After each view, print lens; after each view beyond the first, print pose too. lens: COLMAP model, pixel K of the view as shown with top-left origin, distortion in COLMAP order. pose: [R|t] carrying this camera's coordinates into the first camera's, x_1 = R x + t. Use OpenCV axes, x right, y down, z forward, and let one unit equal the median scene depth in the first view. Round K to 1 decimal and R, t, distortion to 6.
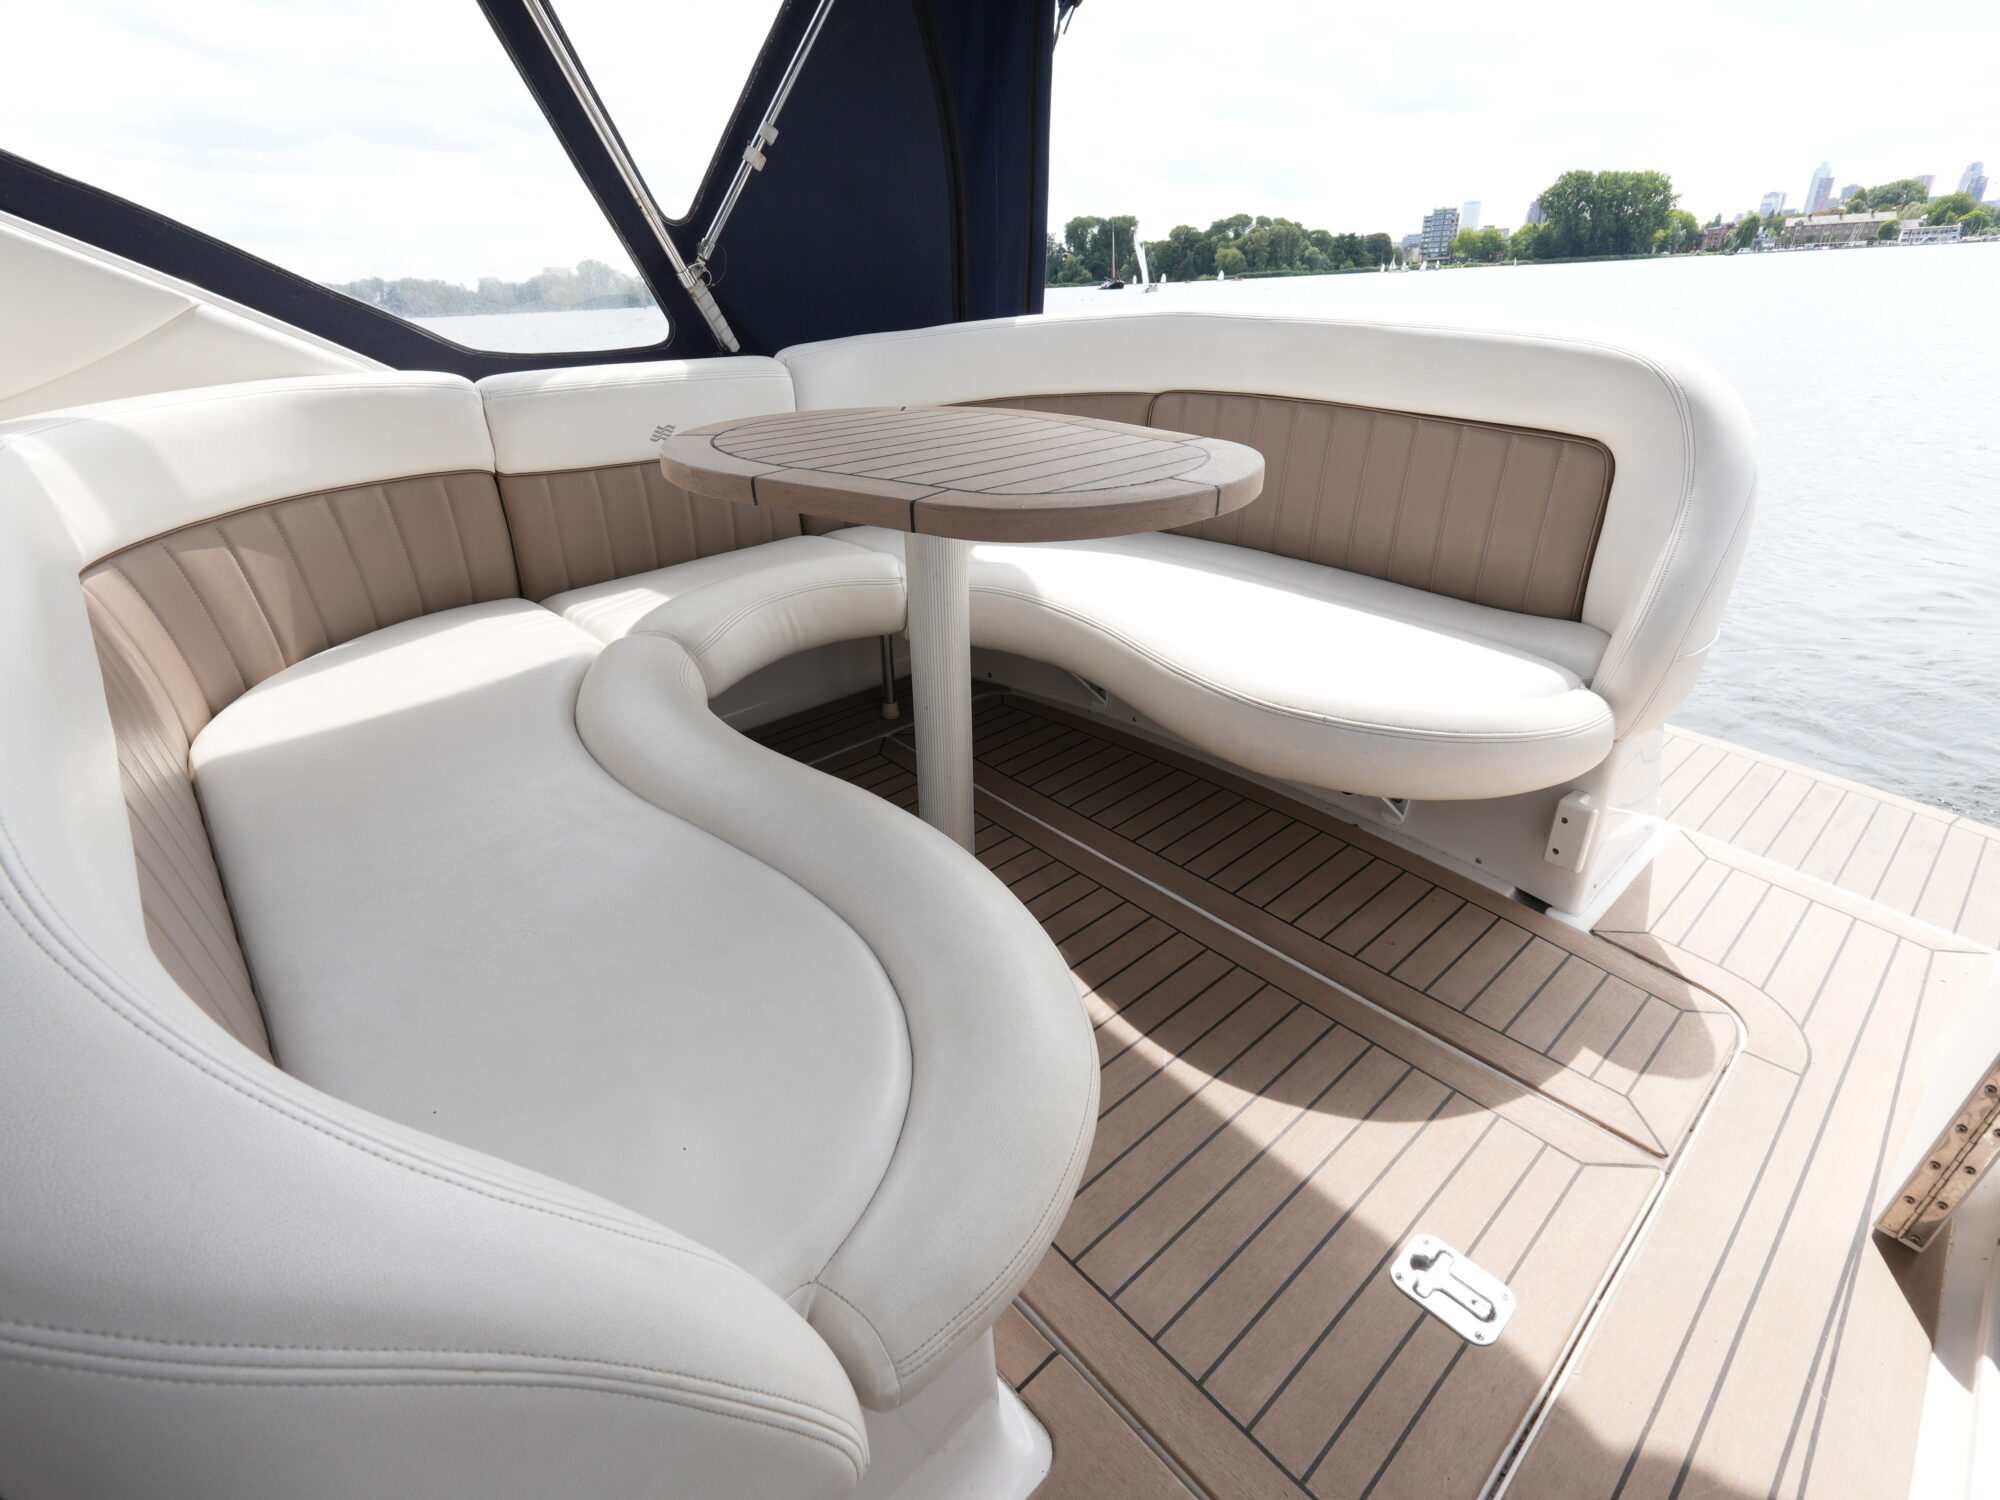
lens RADIAL K [[938.7, 0, 996.6], [0, 938.7, 752.6], [0, 0, 1]] dist [-0.003808, 0.000822]
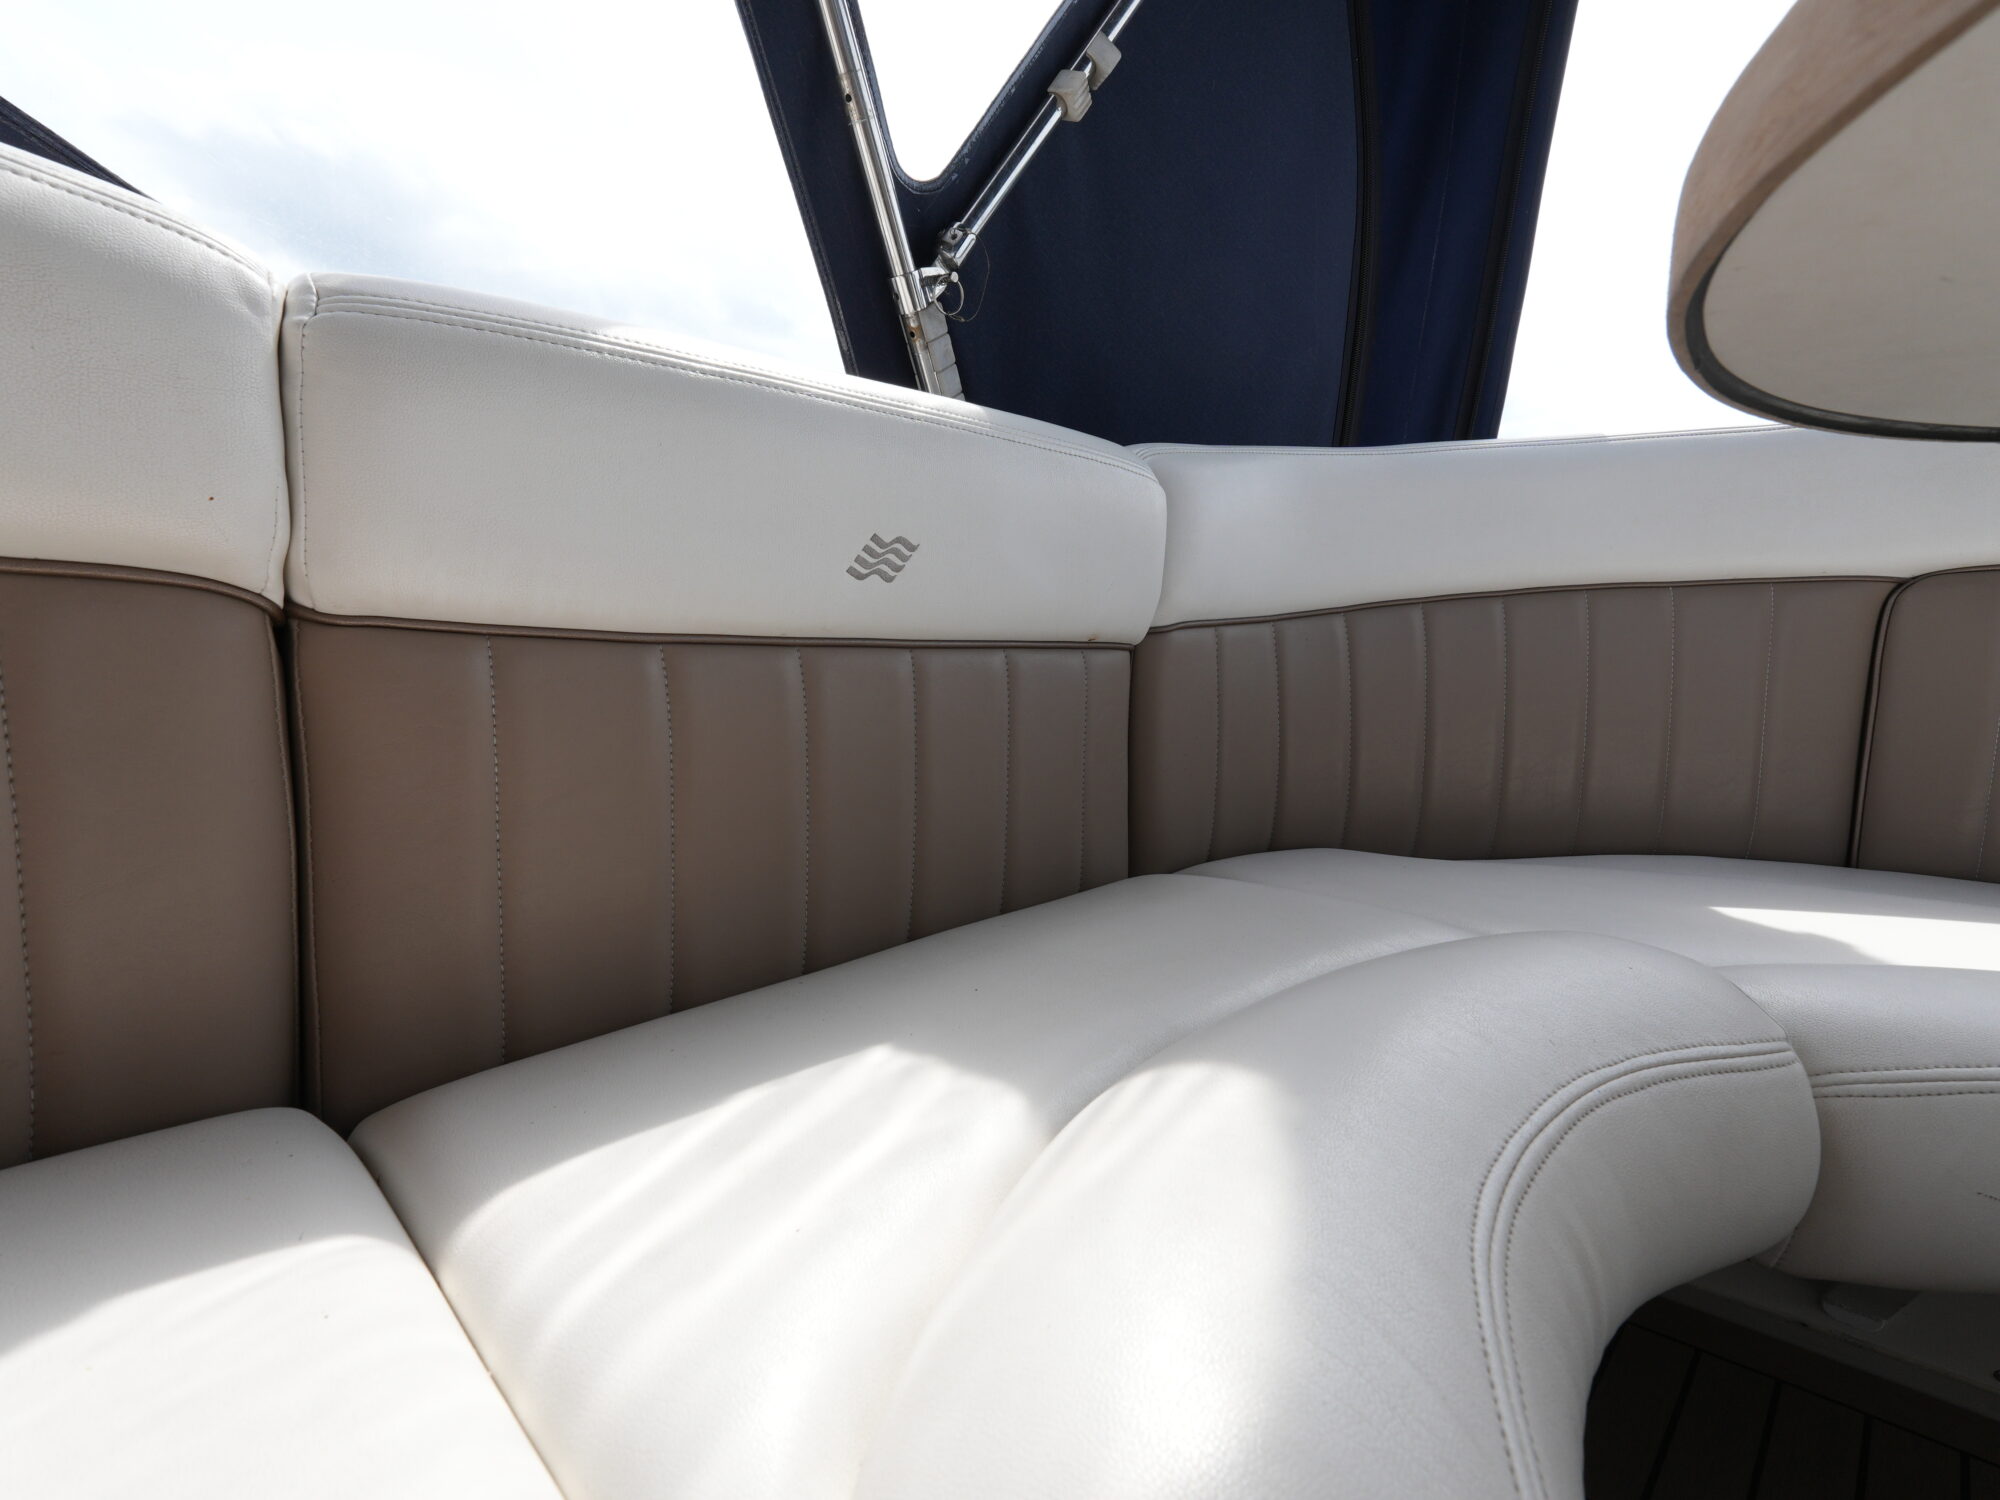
lens RADIAL K [[938.7, 0, 1006.2], [0, 938.7, 752.0], [0, 0, 1]] dist [-0.003808, 0.000822]
pose [[0.998312, 0.025285, 0.052278, -0.305274], [-0.005560, 0.937712, -0.347368, -0.151774], [-0.057805, 0.346491, 0.936271, 0.662119]]
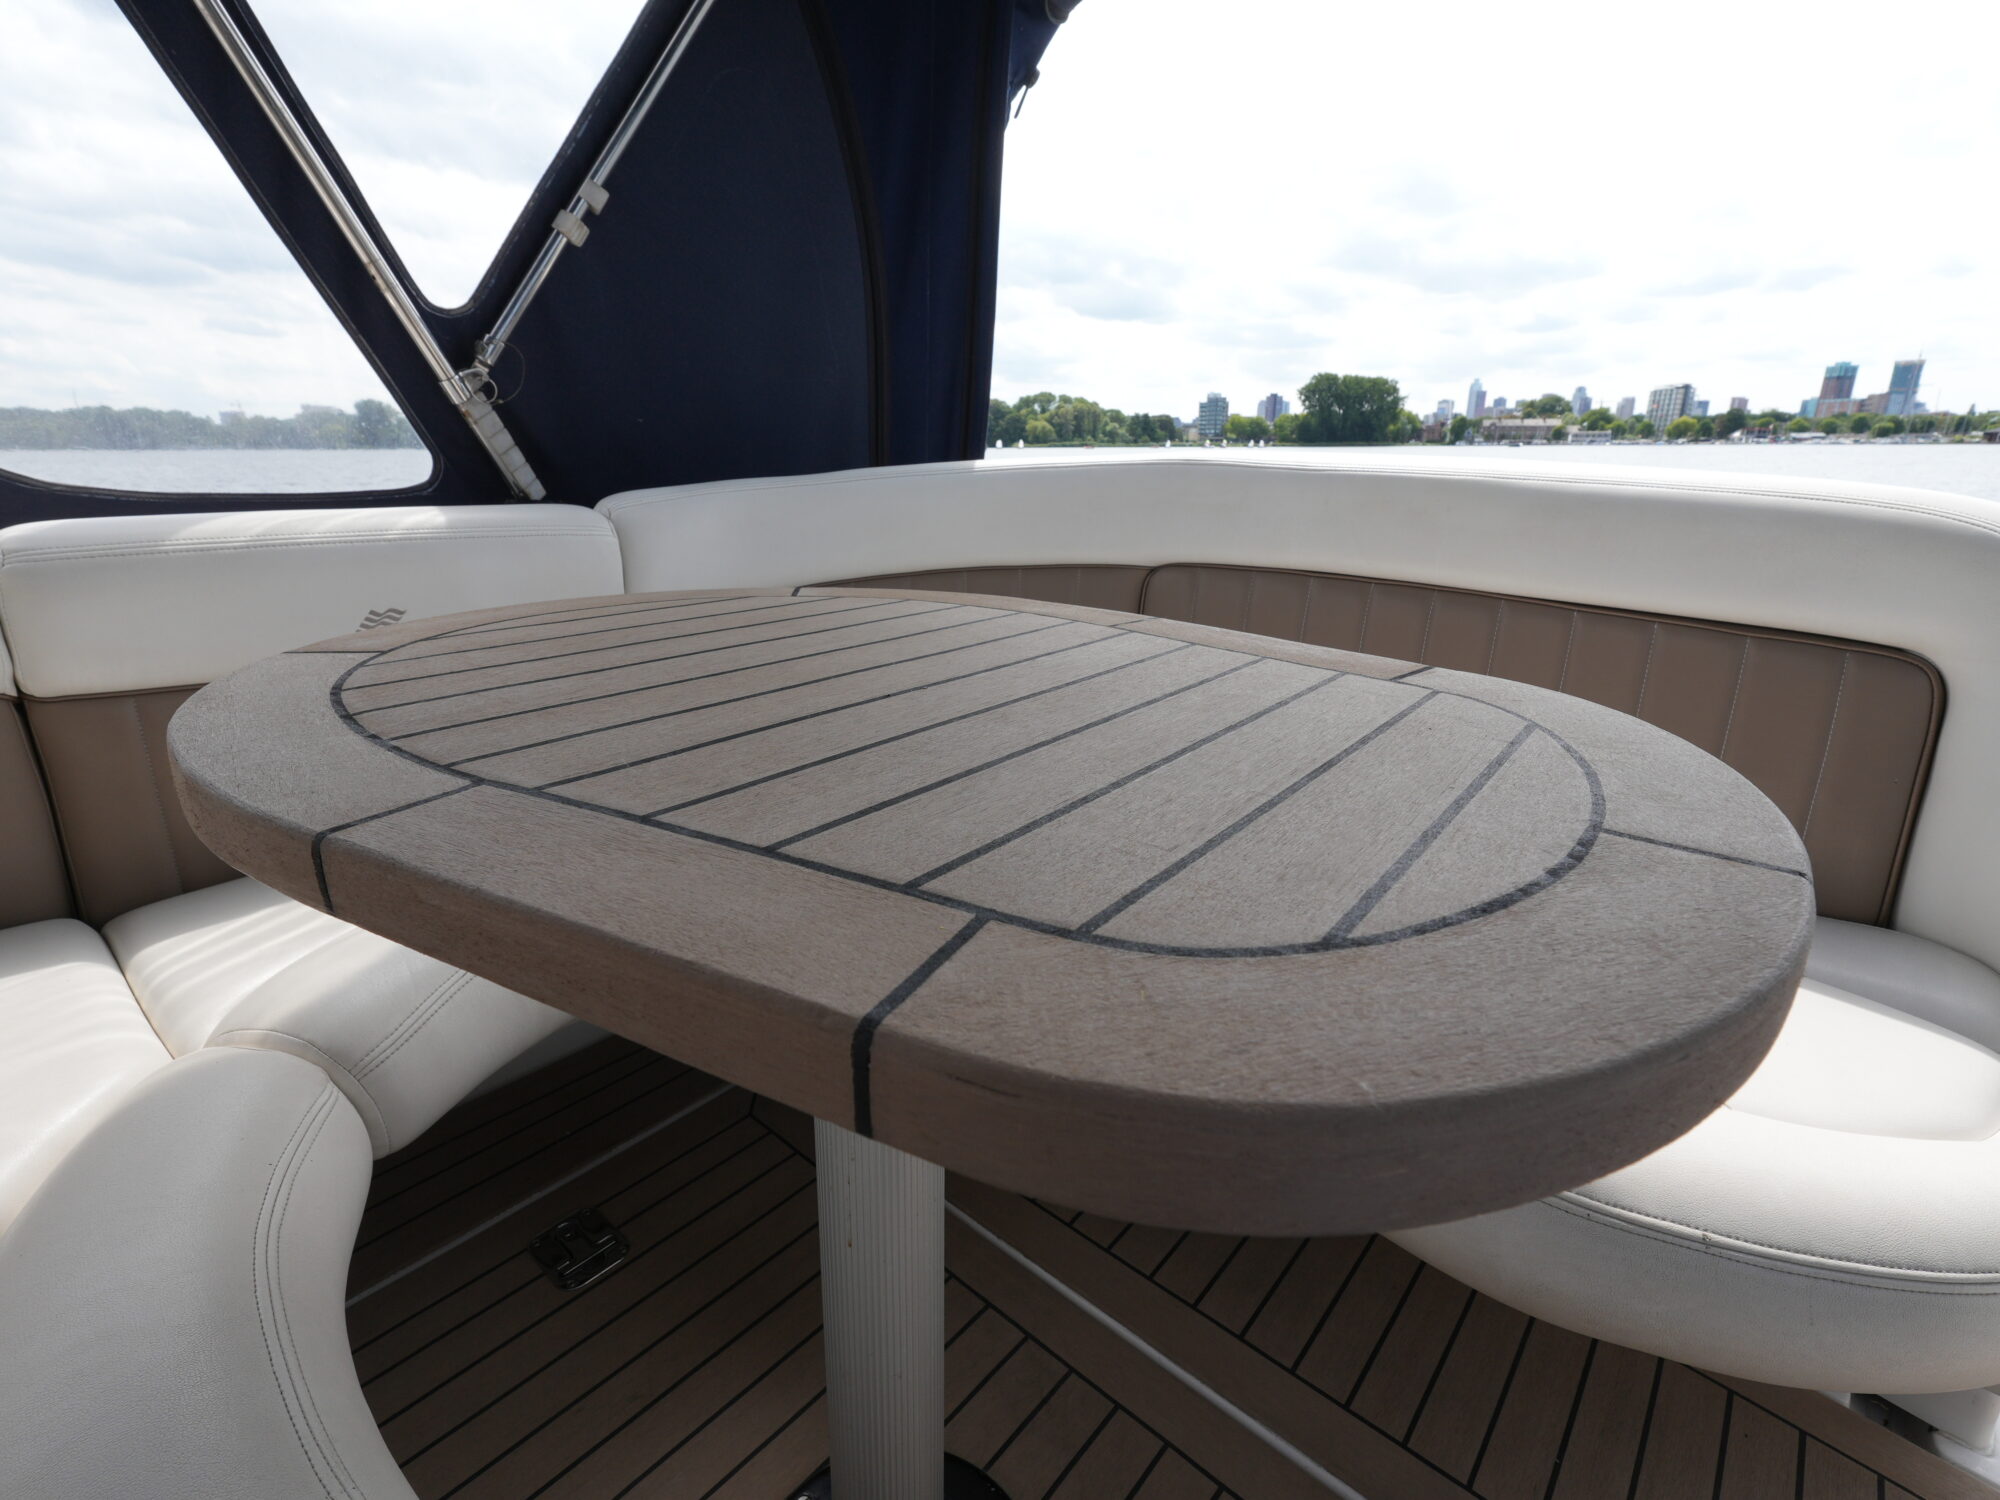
lens RADIAL K [[938.7, 0, 994.4], [0, 938.7, 749.3], [0, 0, 1]] dist [-0.003808, 0.000822]
pose [[0.992566, -0.009685, 0.121324, -0.040766], [0.029452, 0.986315, -0.162218, -0.142968], [-0.118093, 0.164586, 0.979268, 0.359345]]
